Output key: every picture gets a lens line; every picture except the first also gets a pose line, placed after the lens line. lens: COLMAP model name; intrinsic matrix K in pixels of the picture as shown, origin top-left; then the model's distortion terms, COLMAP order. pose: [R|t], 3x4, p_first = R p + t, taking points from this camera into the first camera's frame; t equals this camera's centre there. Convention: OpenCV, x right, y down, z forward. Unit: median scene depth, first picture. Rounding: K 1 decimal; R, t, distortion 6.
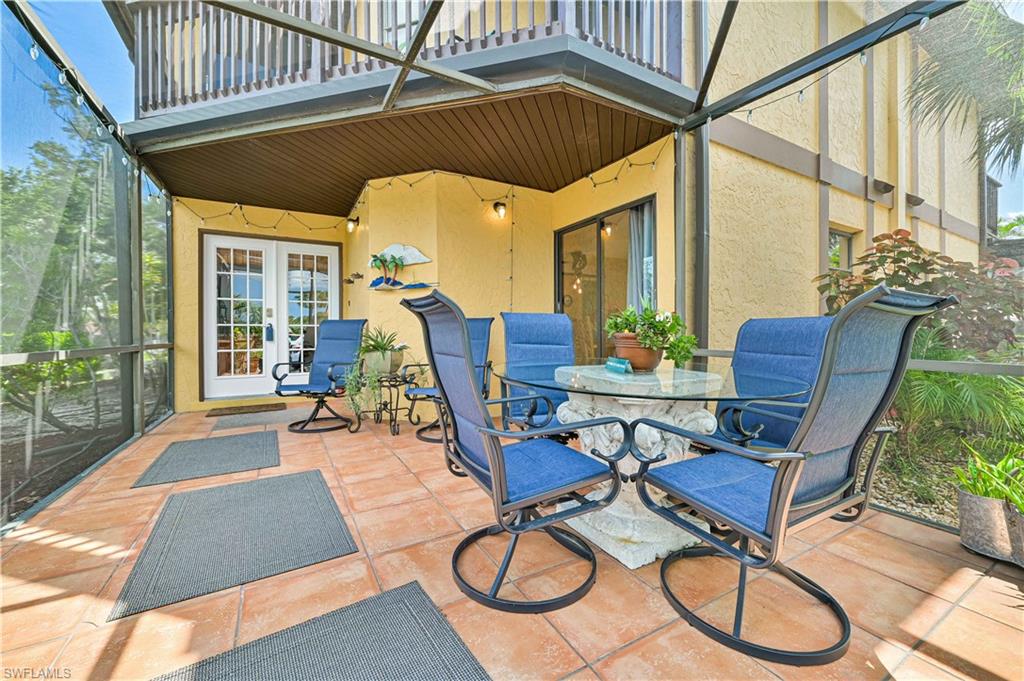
lens RADIAL K [[404.4, 0, 515.5], [0, 404.4, 334.4], [0, 0, 1]] dist [0.000729, -0.000804]
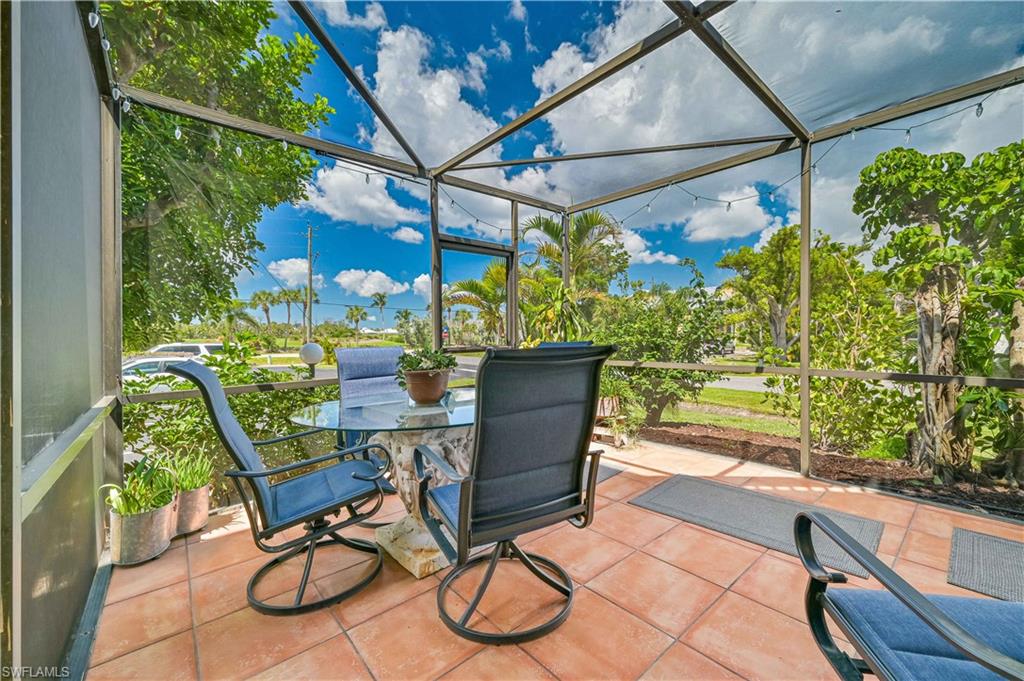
lens RADIAL K [[404.4, 0, 514.2], [0, 404.4, 339.2], [0, 0, 1]] dist [0.000729, -0.000804]
pose [[-0.982056, 0.007806, -0.188427, 0.260009], [0.006128, 0.999936, 0.009484, -0.081542], [0.188489, 0.008159, -0.982041, 2.053305]]
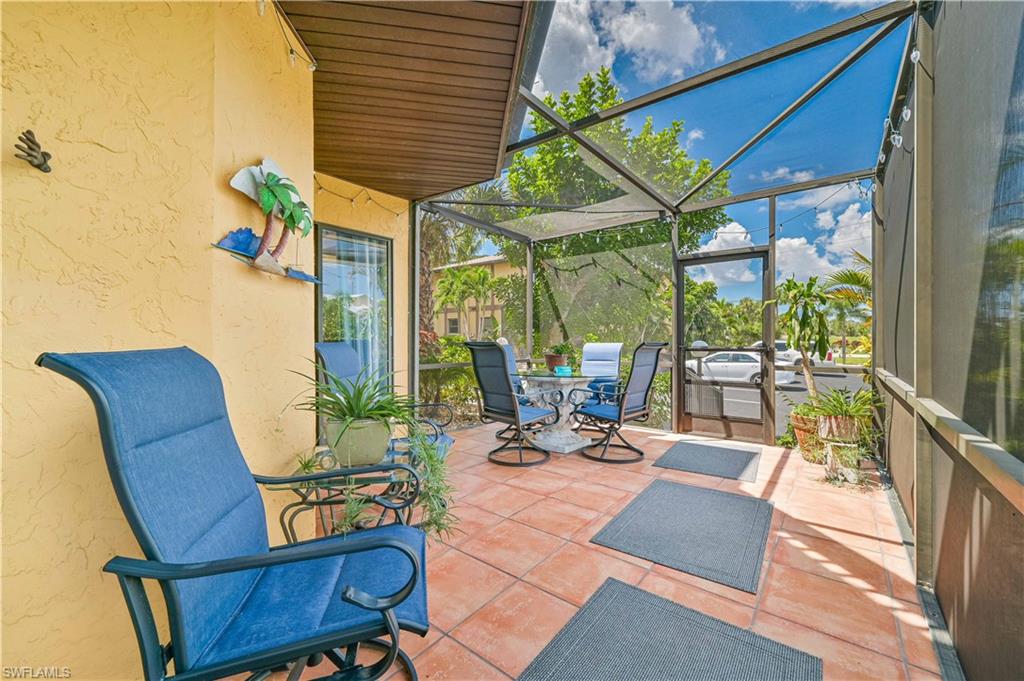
lens RADIAL K [[404.4, 0, 511.5], [0, 404.4, 338.9], [0, 0, 1]] dist [0.000729, -0.000804]
pose [[-0.353431, -0.000076, 0.935461, -1.579627], [0.007414, 0.999968, 0.002882, -0.089485], [-0.935431, 0.007954, -0.353419, 1.909032]]
